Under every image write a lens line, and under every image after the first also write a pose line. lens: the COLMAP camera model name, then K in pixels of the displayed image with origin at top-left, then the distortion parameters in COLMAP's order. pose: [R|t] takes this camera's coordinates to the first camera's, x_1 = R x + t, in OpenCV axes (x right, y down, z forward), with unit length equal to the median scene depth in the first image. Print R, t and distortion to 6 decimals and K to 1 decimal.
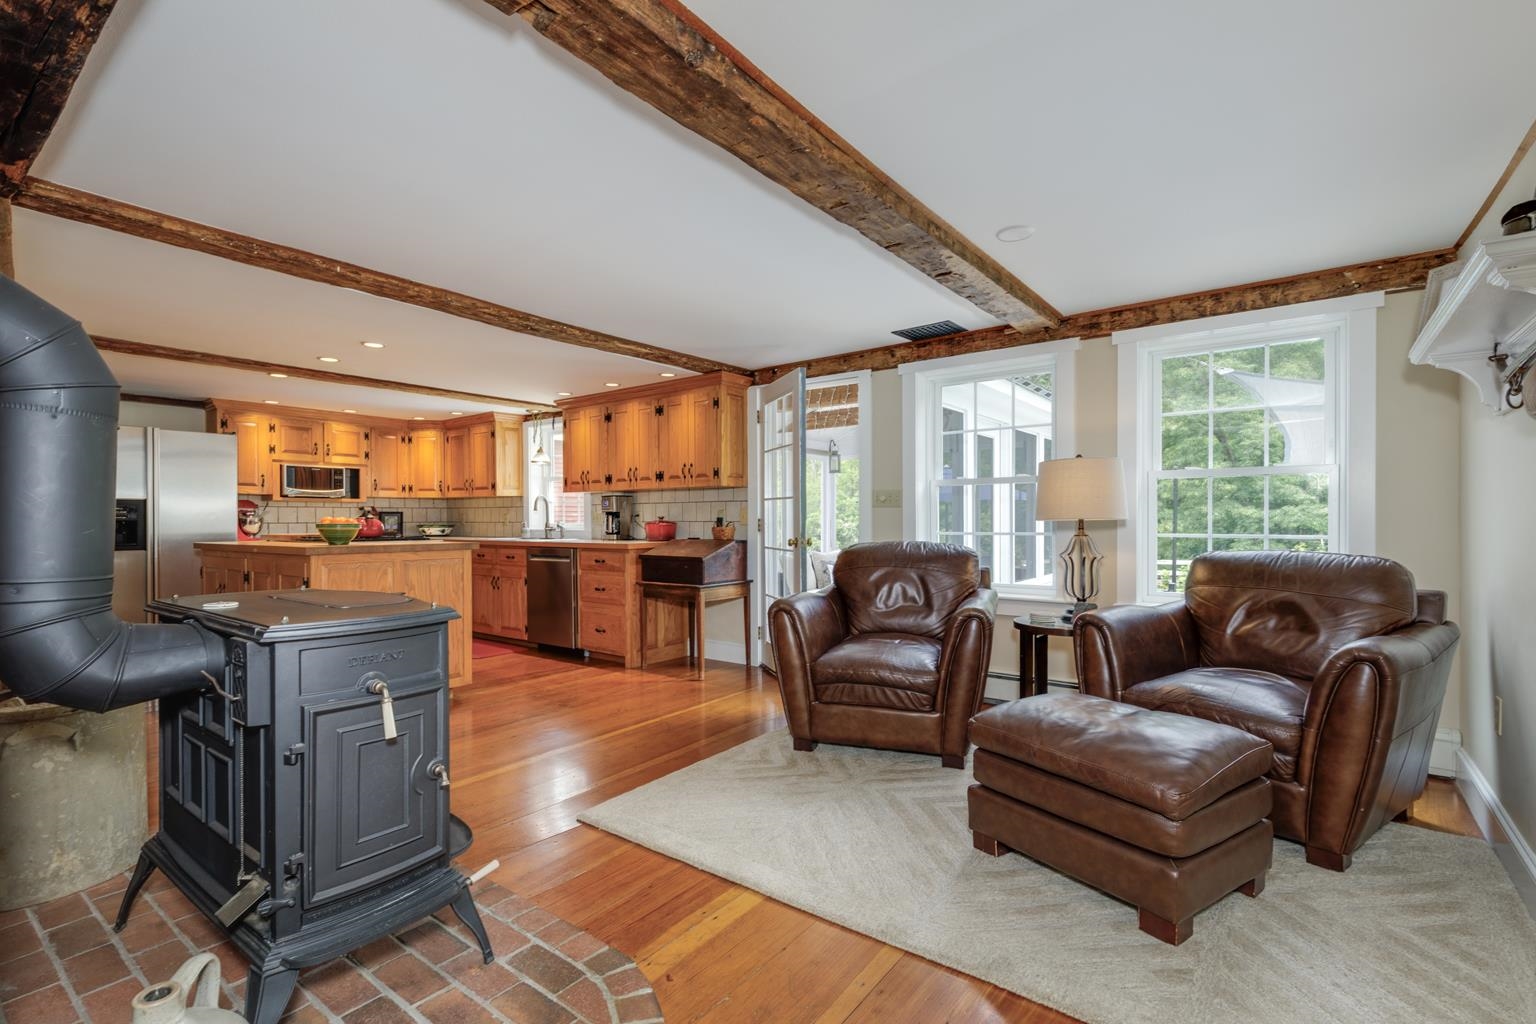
lens RADIAL K [[723.4, 0, 761.7], [0, 723.4, 522.5], [0, 0, 1]] dist [-0.000215, -0.000116]
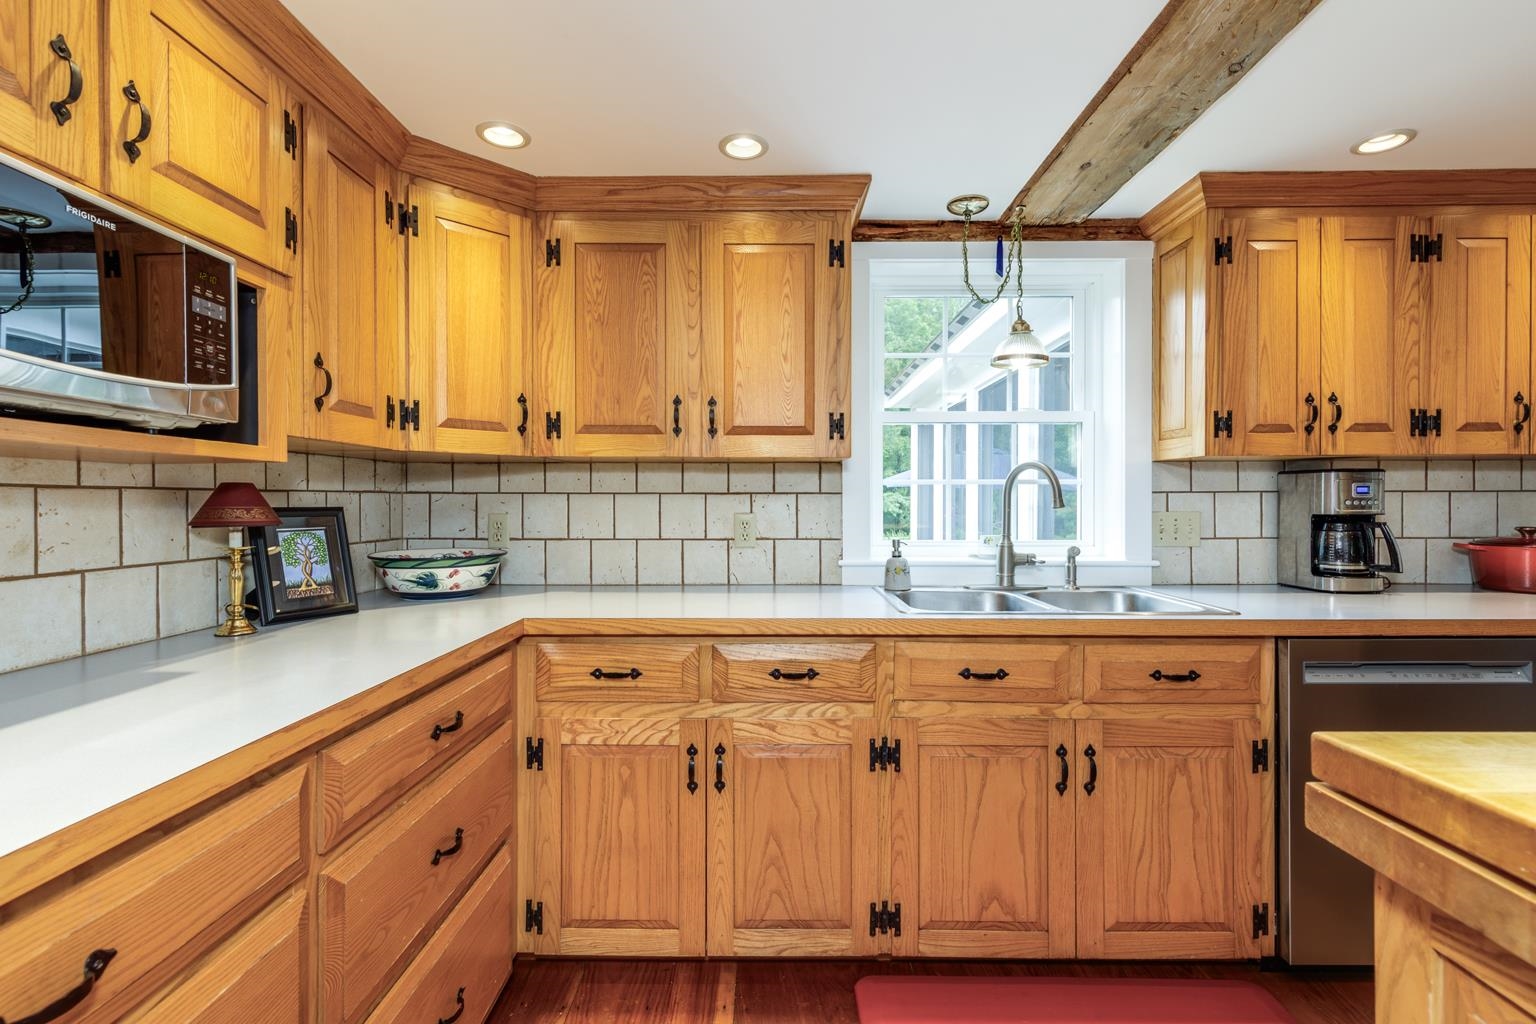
lens RADIAL K [[715.7, 0, 773.3], [0, 715.7, 503.1], [0, 0, 1]] dist [0.001929, -0.000121]
pose [[0.793084, 0.002238, 0.609108, -0.615997], [0.000201, 0.999992, -0.003935, -0.017920], [-0.609112, 0.003243, 0.793078, 0.836085]]
